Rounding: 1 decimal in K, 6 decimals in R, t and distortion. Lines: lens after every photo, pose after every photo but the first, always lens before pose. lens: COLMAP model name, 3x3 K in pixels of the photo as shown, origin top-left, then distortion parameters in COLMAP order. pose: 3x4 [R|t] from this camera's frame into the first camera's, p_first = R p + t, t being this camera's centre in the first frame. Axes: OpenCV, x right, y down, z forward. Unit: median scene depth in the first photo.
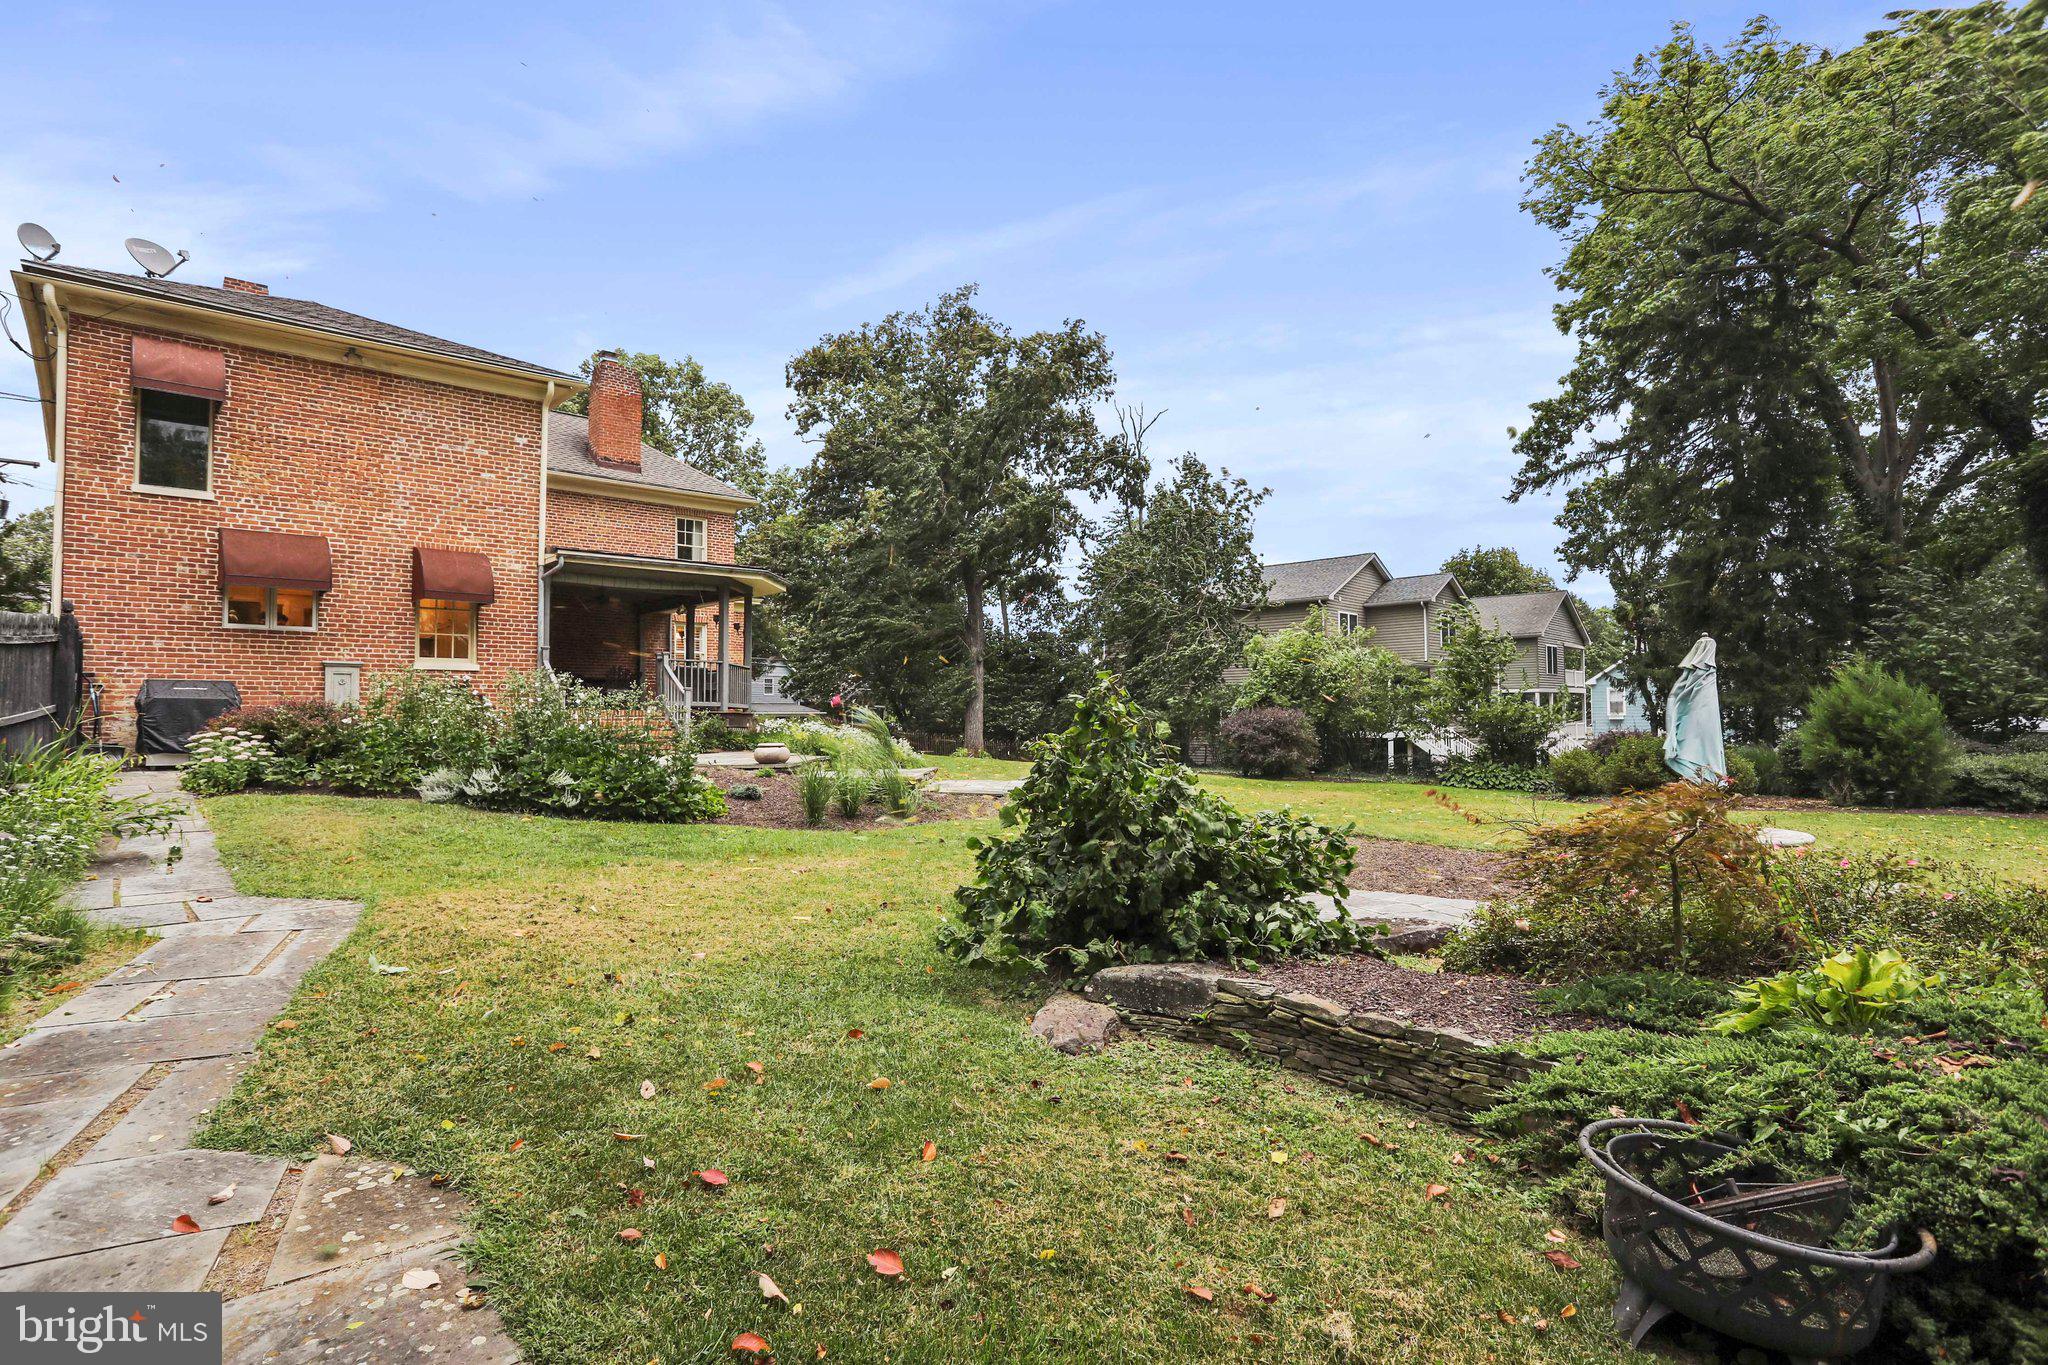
lens RADIAL K [[995.4, 0, 1019.3], [0, 995.4, 682.6], [0, 0, 1]] dist [-0.036894, 0.003679]
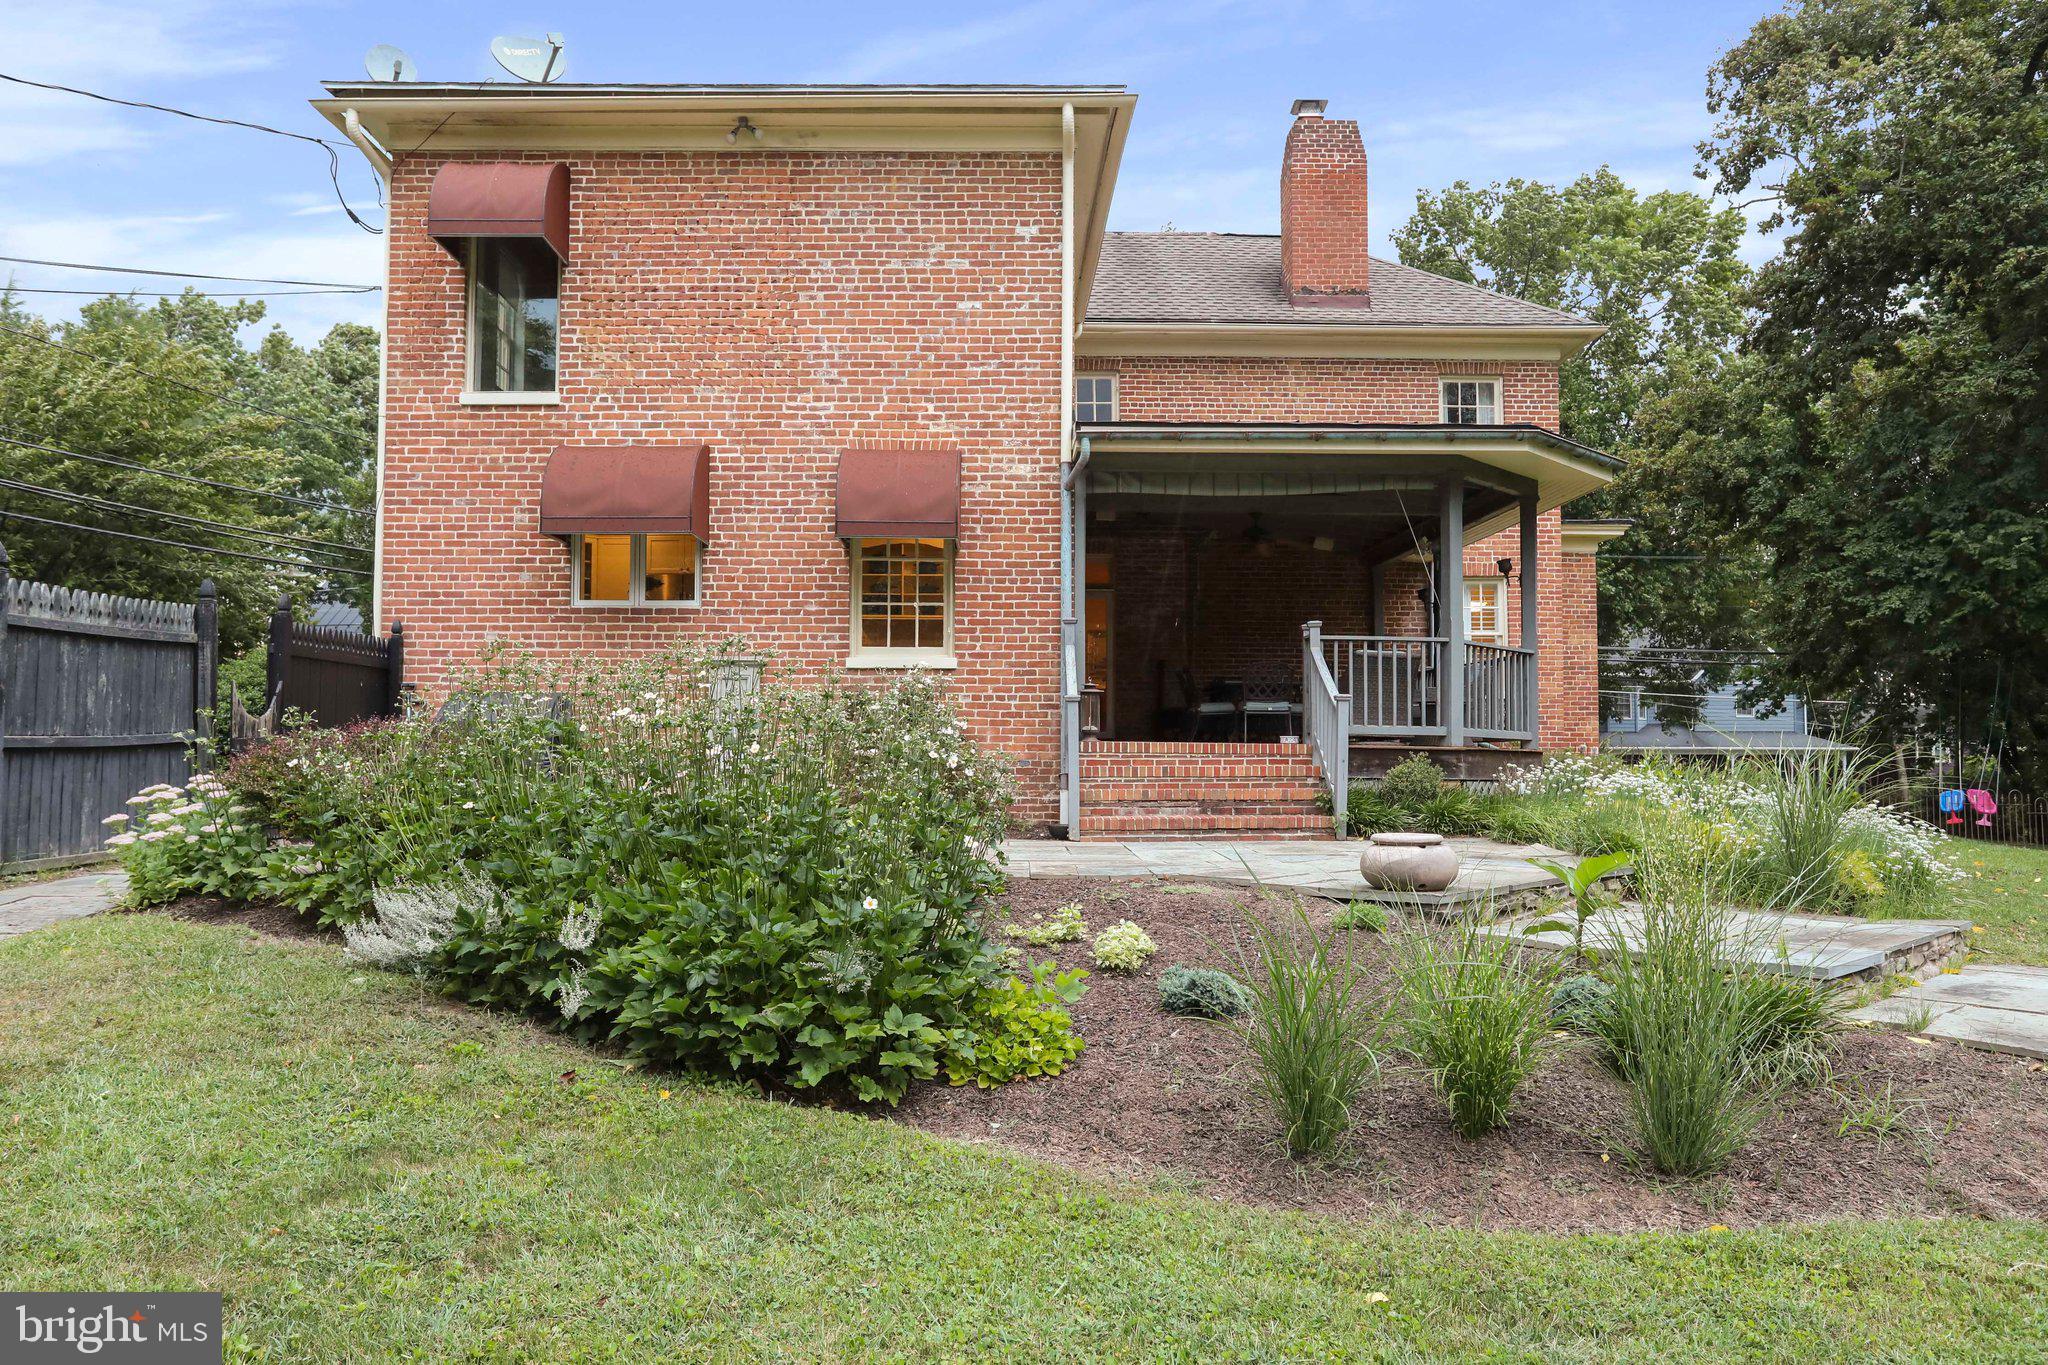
lens RADIAL K [[1417.1, 0, 1020.5], [0, 1417.1, 692.6], [0, 0, 1]] dist [0.005337, 0.017894]
pose [[0.730206, -0.020207, -0.682928, 0.006953], [0.013600, 0.999794, -0.015041, 0.013605], [0.683091, 0.001695, 0.730331, 0.456430]]
